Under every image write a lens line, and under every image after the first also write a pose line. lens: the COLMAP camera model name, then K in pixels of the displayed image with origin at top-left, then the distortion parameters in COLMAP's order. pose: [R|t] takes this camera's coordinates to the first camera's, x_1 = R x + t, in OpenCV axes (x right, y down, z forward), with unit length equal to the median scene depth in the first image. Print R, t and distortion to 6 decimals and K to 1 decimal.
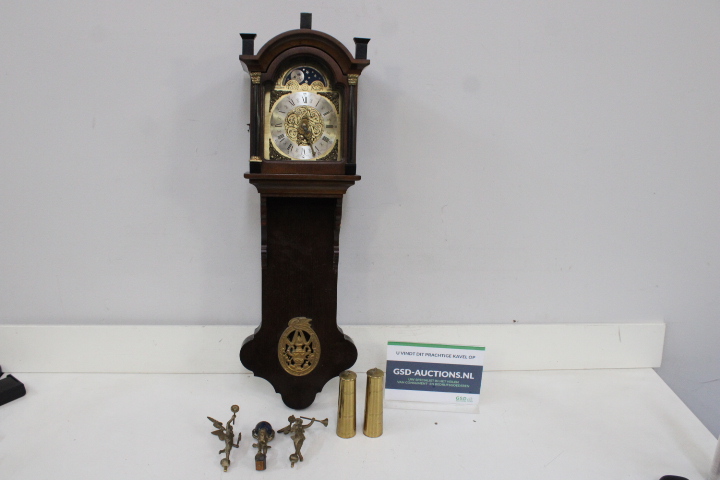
lens RADIAL K [[648.4, 0, 360.0], [0, 648.4, 240.0], [0, 0, 1]] dist [-0.125223, -0.003668]
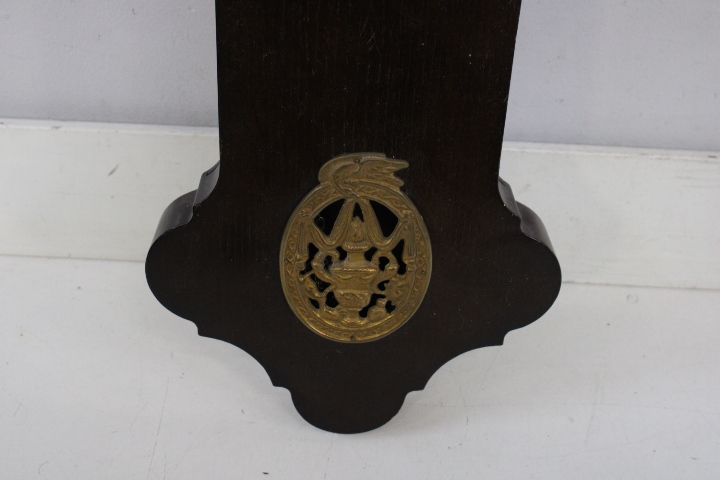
lens RADIAL K [[961.1, 0, 360.0], [0, 961.1, 240.0], [0, 0, 1]] dist [-0.004524, -0.005141]
pose [[0.994427, 0.068858, -0.079838, -0.059910], [-0.033531, 0.924500, 0.379704, 0.003040], [0.099956, -0.374911, 0.921657, 0.619910]]
